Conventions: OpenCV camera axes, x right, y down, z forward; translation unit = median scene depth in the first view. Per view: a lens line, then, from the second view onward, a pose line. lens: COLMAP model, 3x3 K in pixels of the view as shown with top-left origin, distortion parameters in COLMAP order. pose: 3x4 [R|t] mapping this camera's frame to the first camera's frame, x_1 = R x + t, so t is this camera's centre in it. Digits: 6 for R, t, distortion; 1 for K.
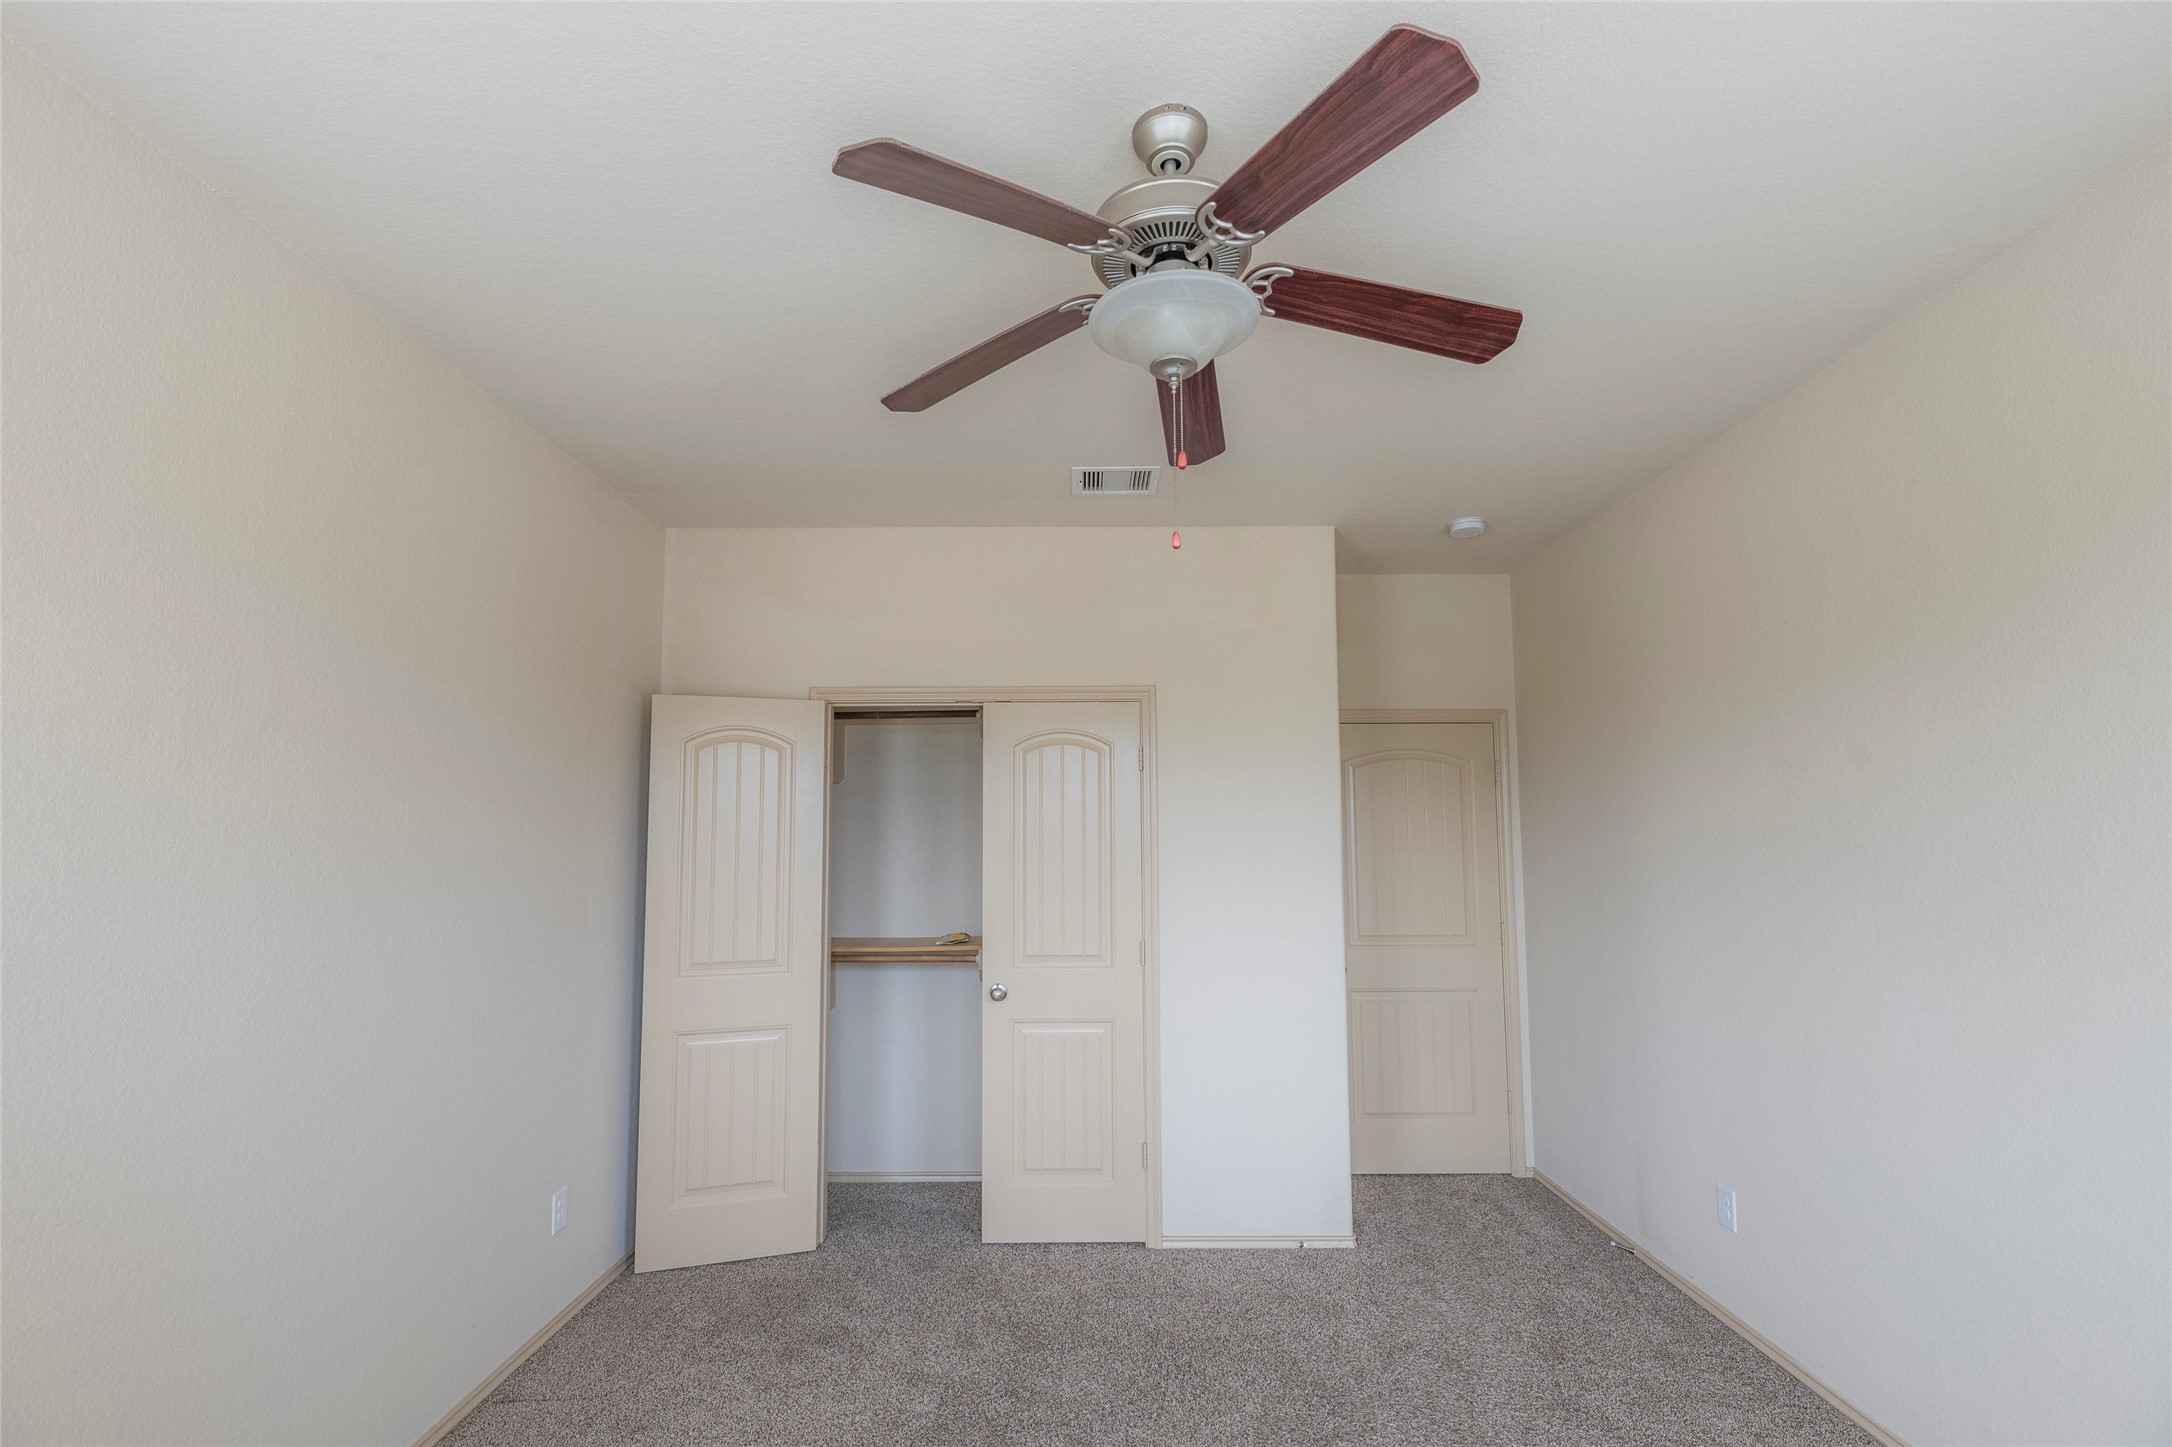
lens RADIAL K [[959.5, 0, 1163.7], [0, 959.5, 765.6], [0, 0, 1]] dist [-0.000920, -0.000138]
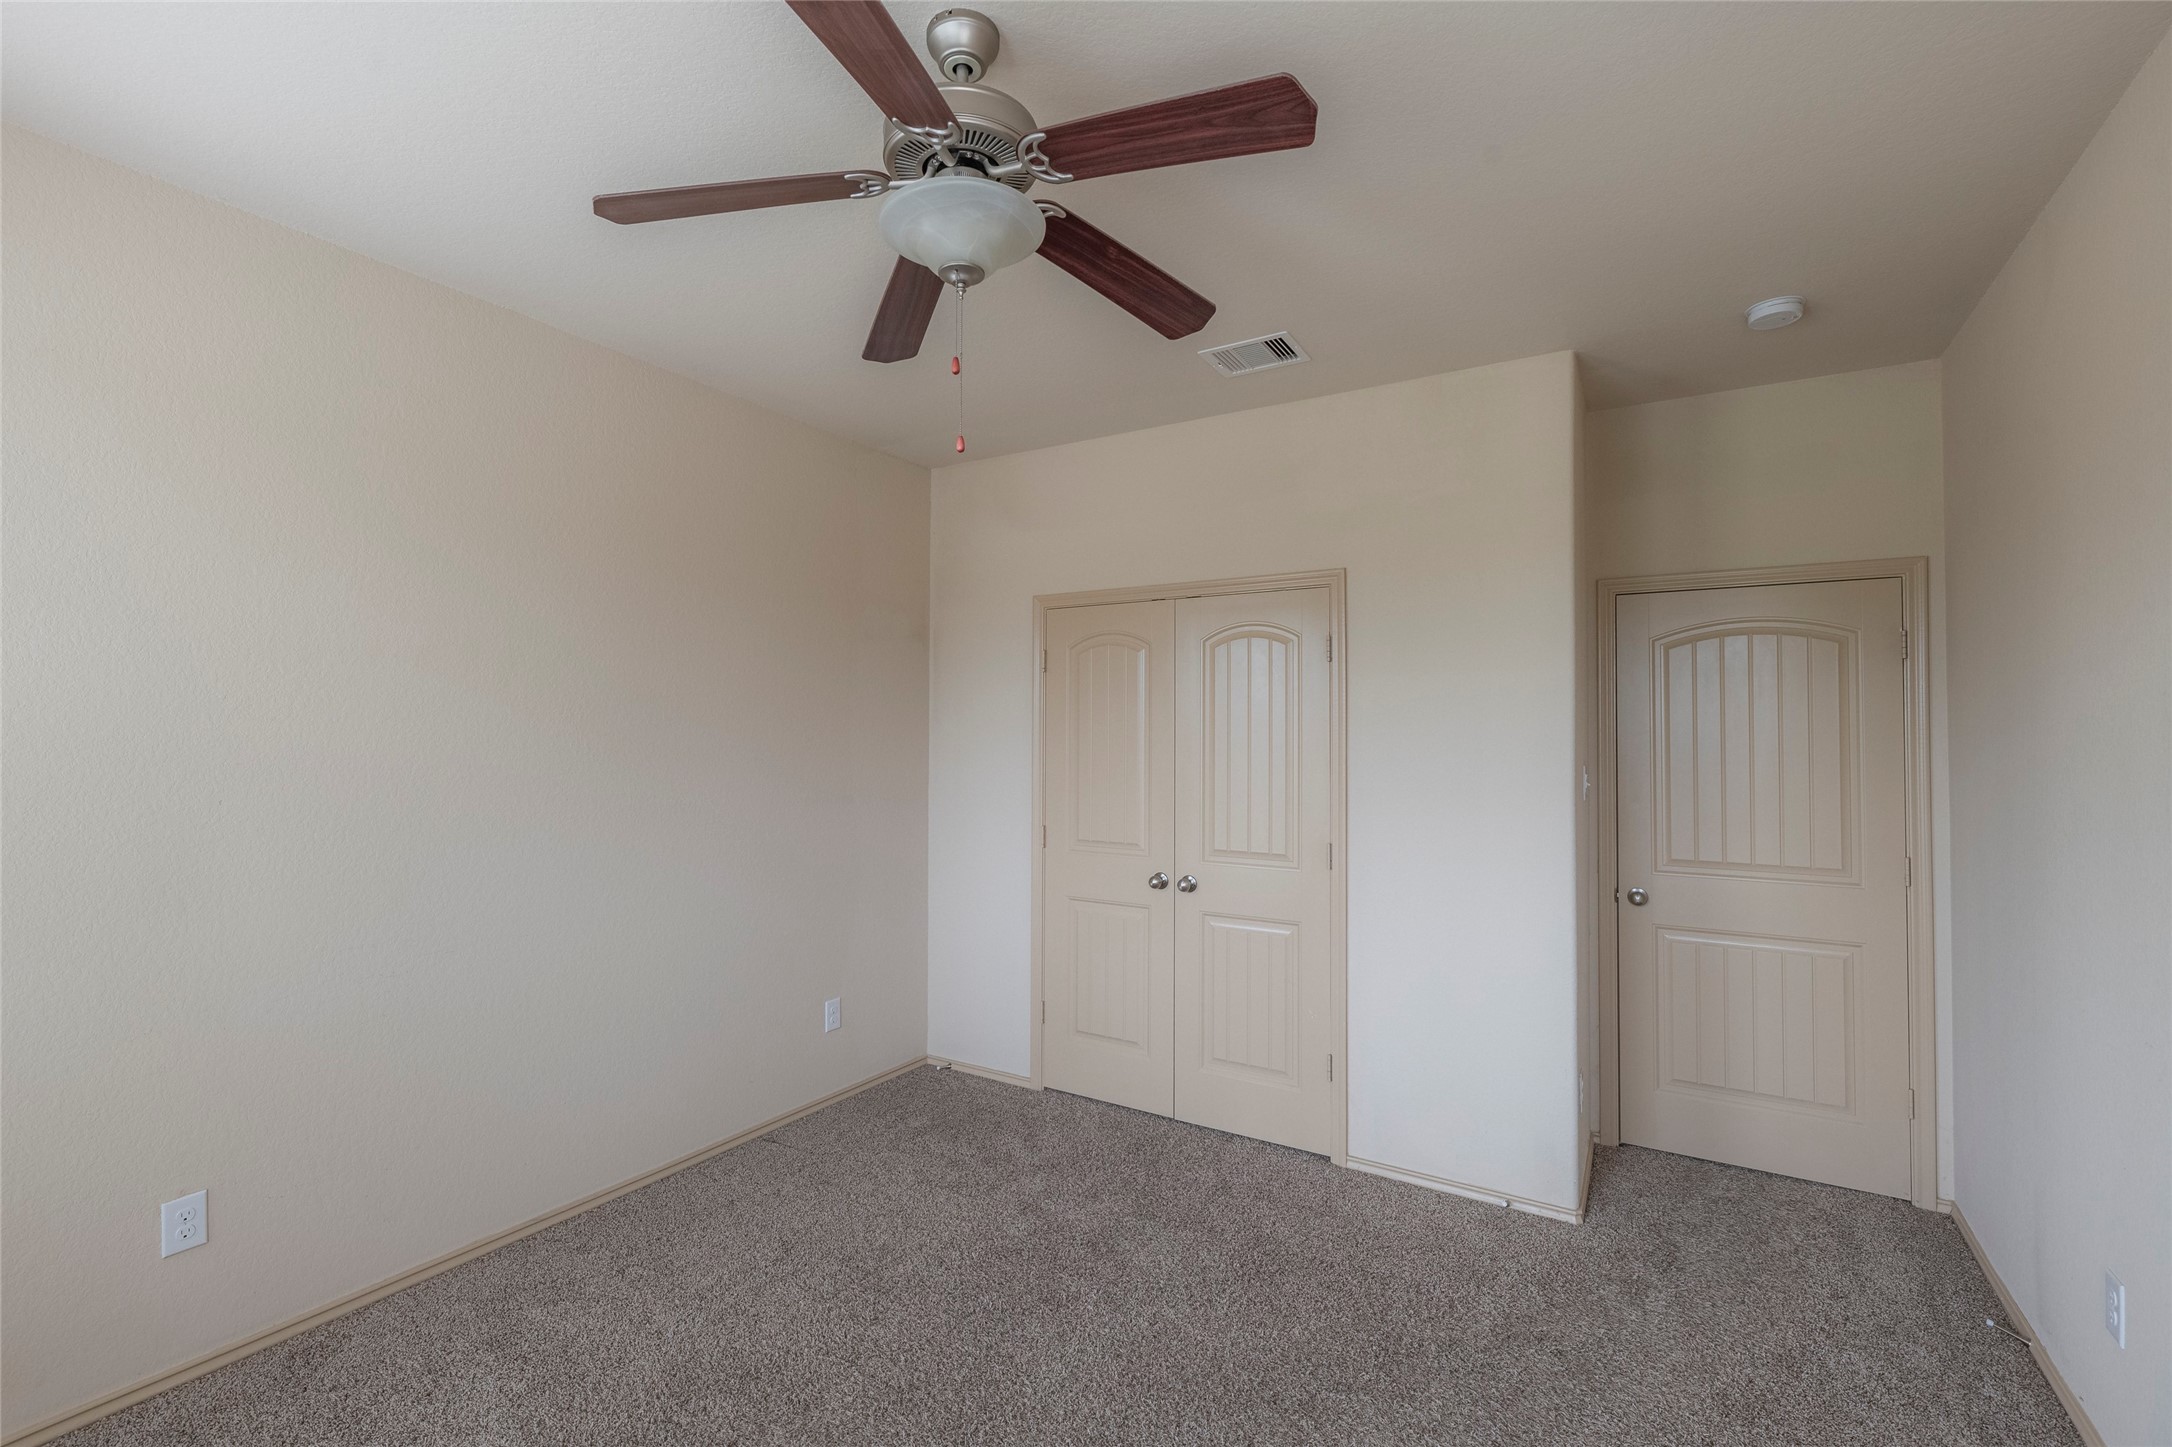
lens RADIAL K [[982.3, 0, 1079.4], [0, 982.3, 719.7], [0, 0, 1]] dist [-0.000775, -0.000636]
pose [[0.836251, -0.001364, -0.548345, 0.298405], [0.032006, 0.998413, 0.046327, 0.009783], [0.547411, -0.056292, 0.834968, 0.071346]]
